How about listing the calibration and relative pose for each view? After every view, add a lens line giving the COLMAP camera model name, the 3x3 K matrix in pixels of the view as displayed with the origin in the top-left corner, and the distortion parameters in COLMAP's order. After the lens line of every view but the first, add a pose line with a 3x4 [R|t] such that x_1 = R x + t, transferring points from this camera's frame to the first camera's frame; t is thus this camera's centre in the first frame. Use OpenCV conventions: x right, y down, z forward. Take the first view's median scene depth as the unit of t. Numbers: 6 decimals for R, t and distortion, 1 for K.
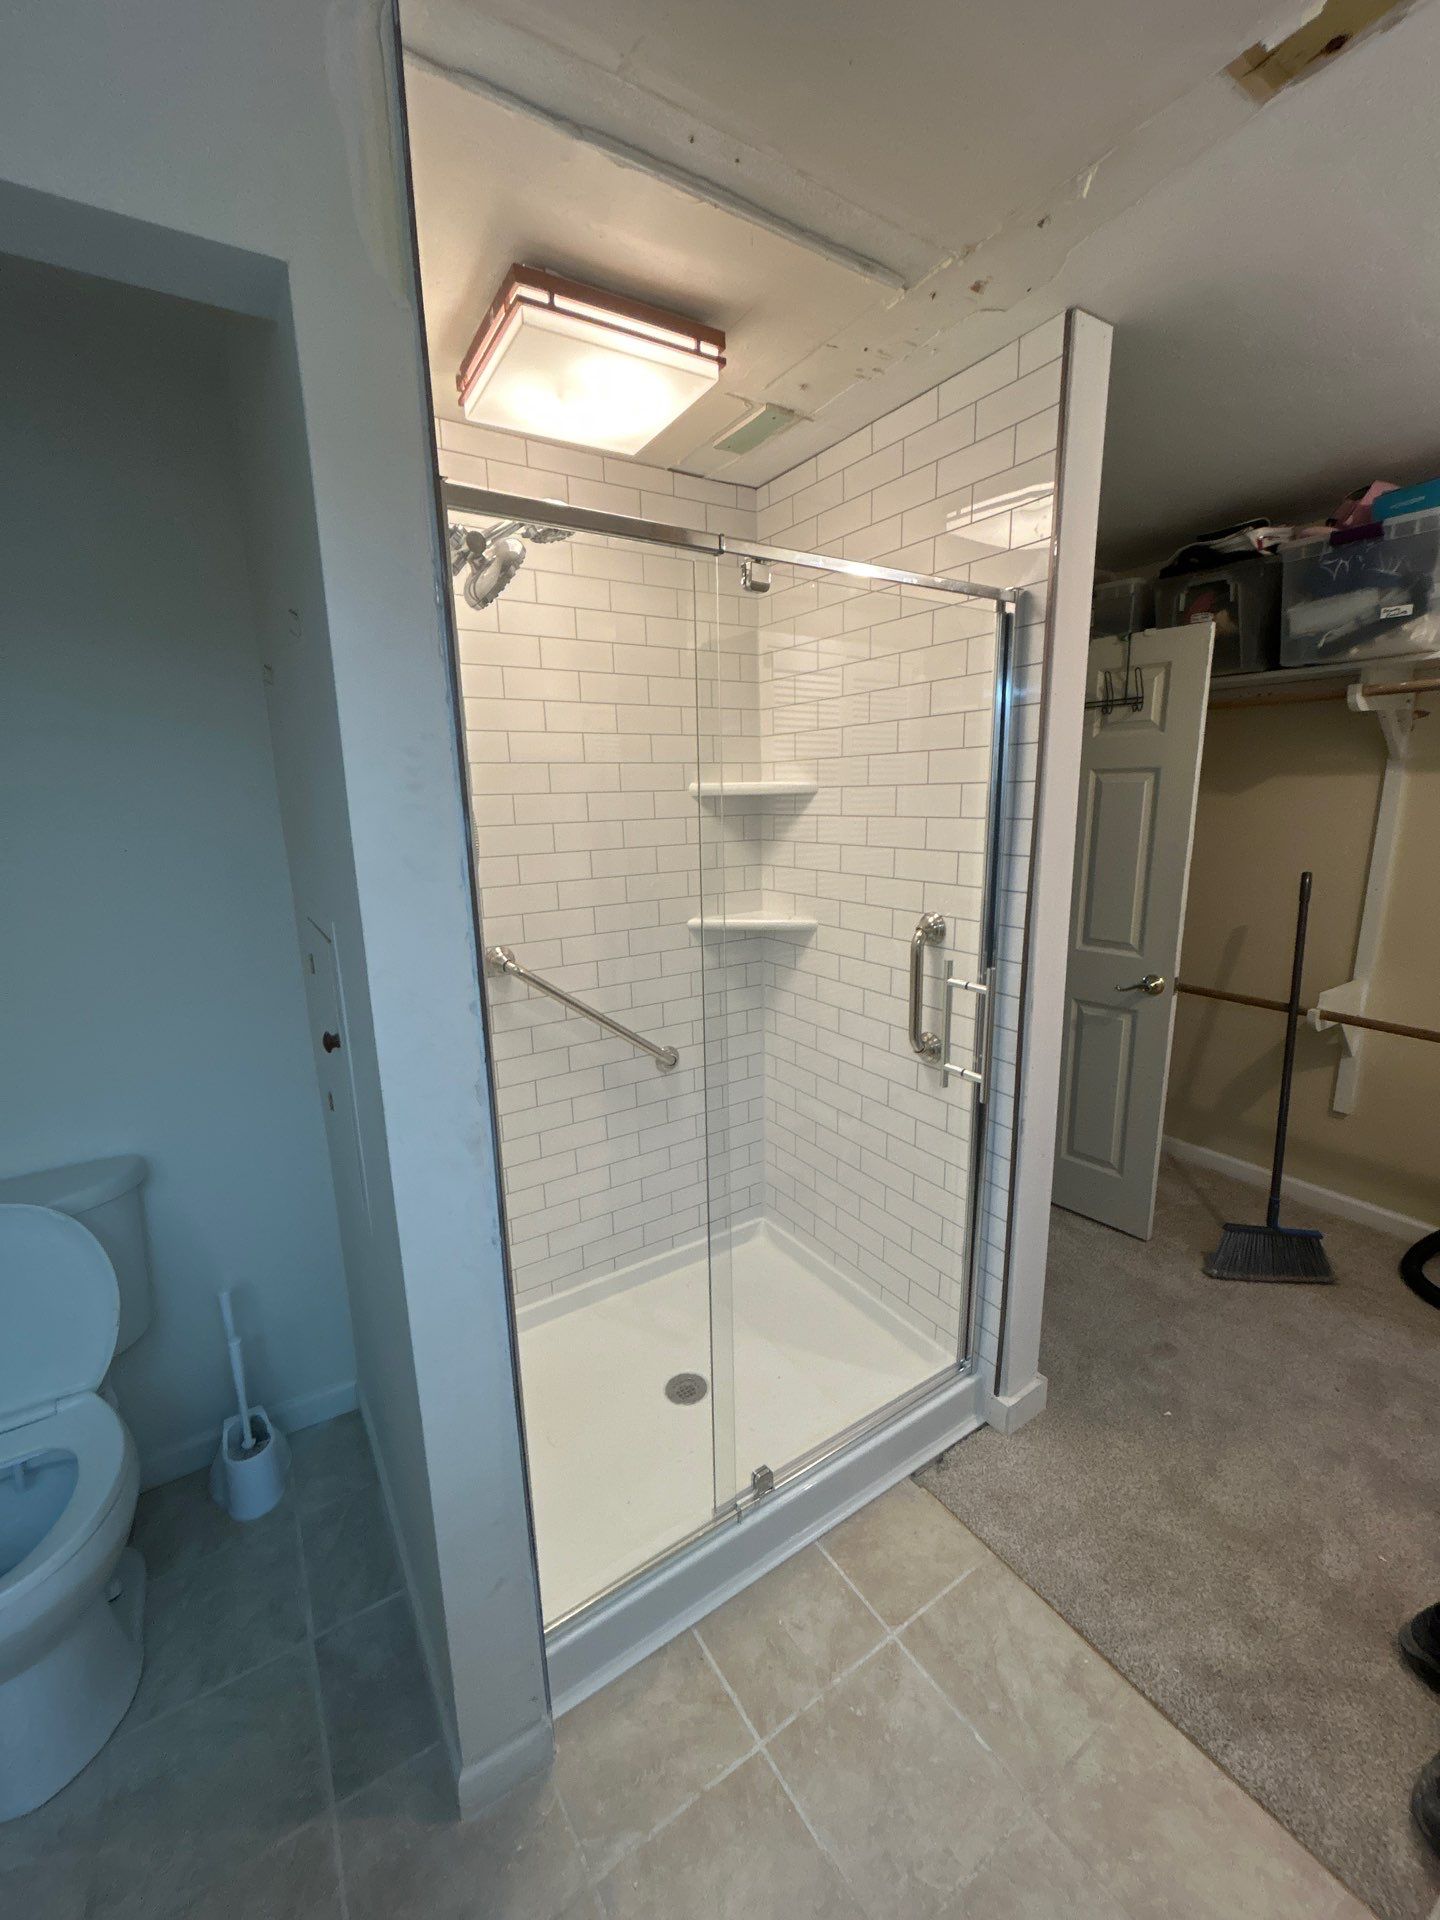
lens RADIAL K [[775.8, 0, 720.0], [0, 775.8, 960.0], [0, 0, 1]] dist [0.003317, -0.000365]
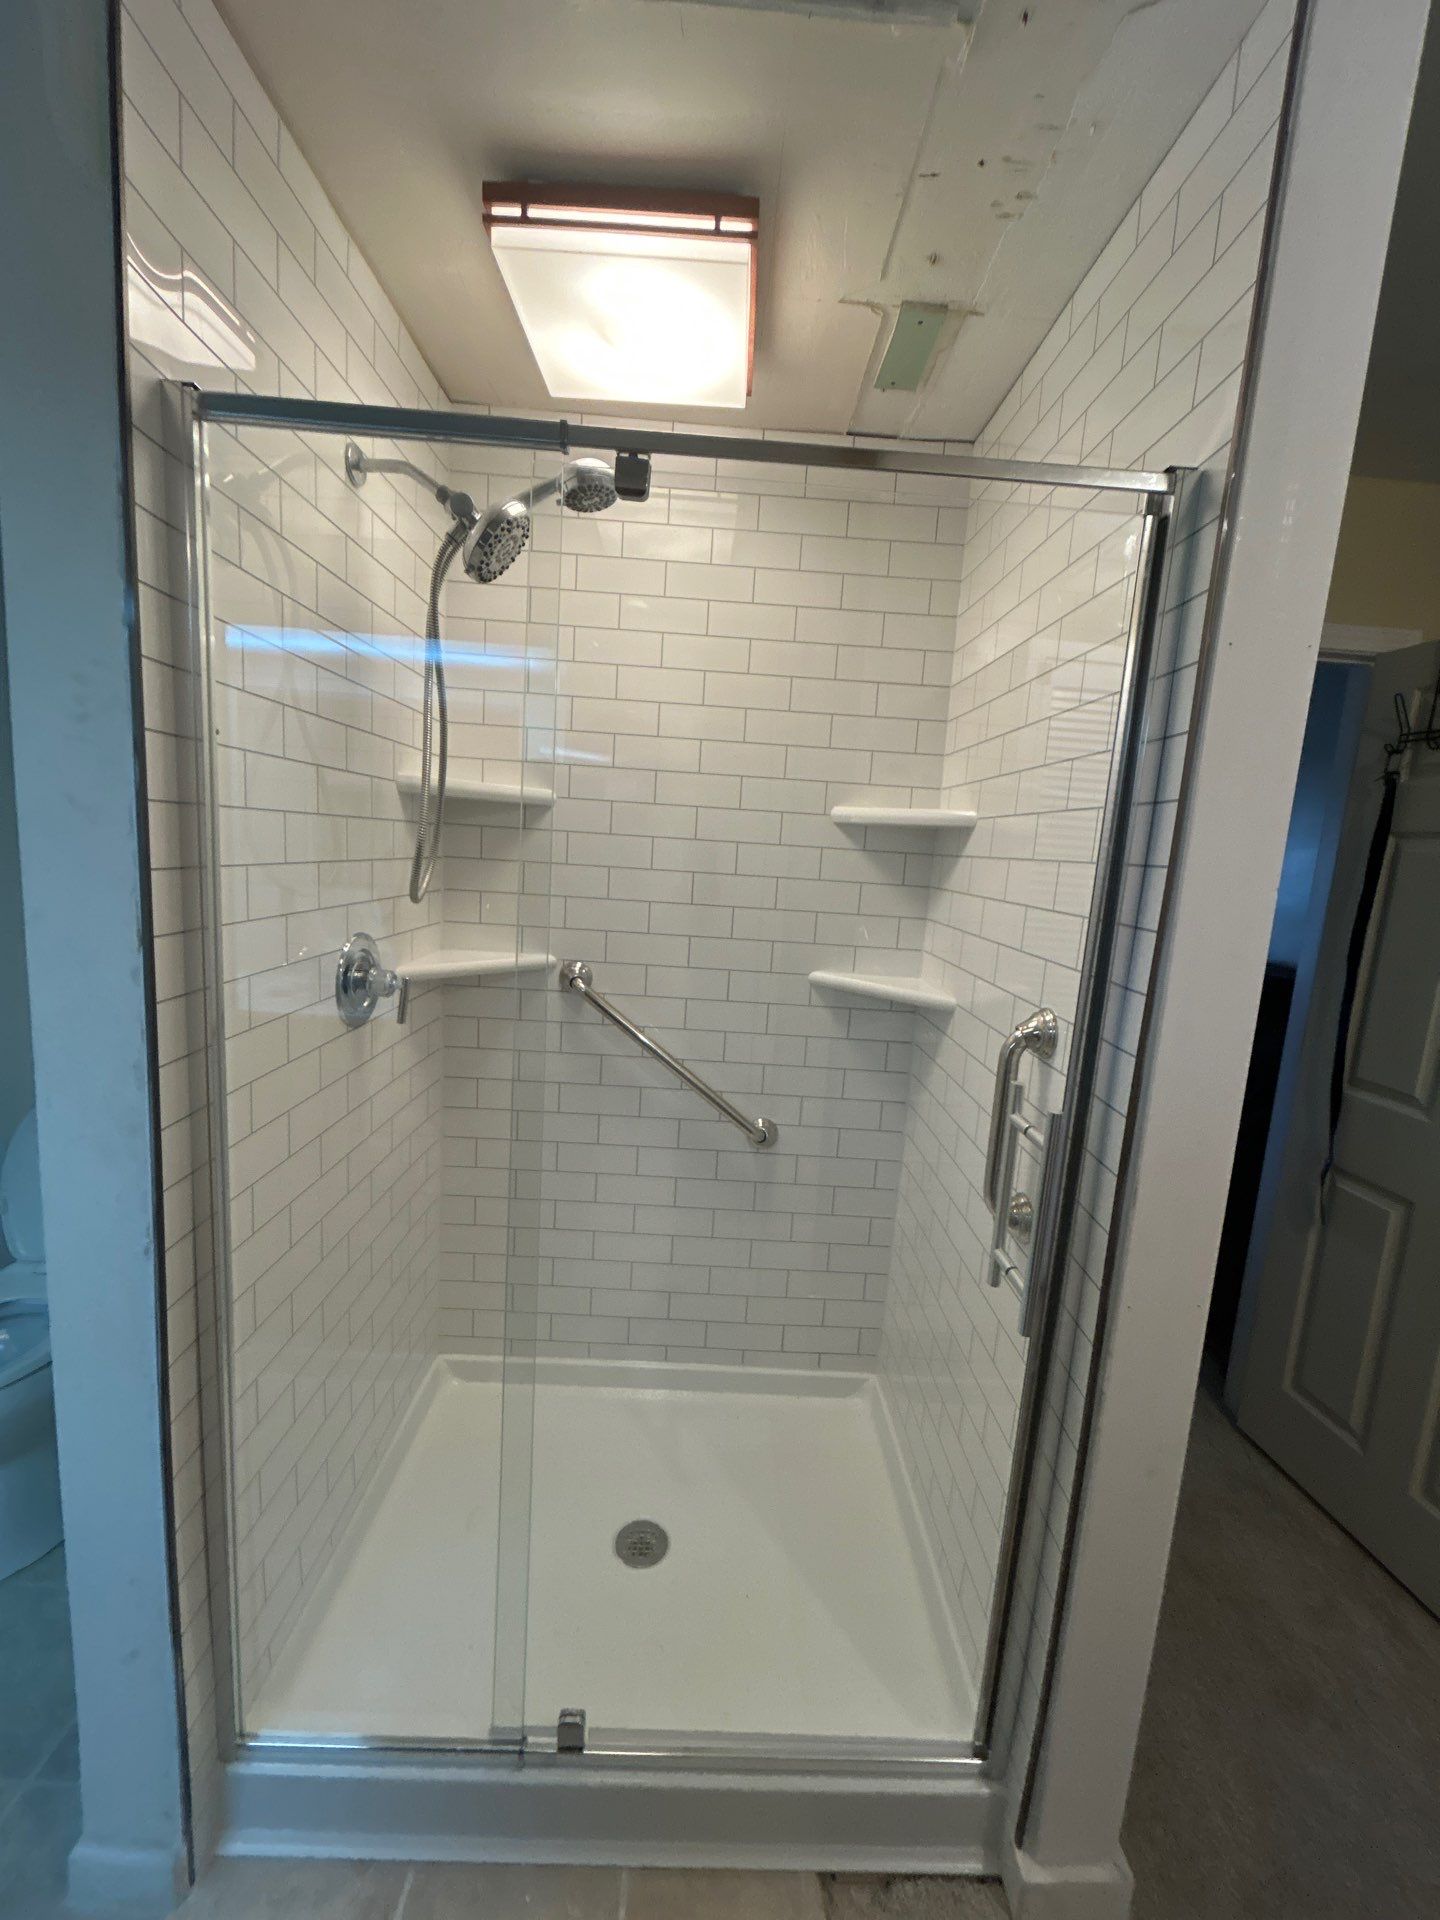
lens RADIAL K [[775.8, 0, 720.0], [0, 775.8, 960.0], [0, 0, 1]] dist [0.003317, -0.000365]
pose [[0.844661, 0.153147, -0.512926, 0.354880], [-0.192484, 0.981005, -0.024070, -0.031366], [0.499497, 0.119062, 0.858095, 0.301382]]
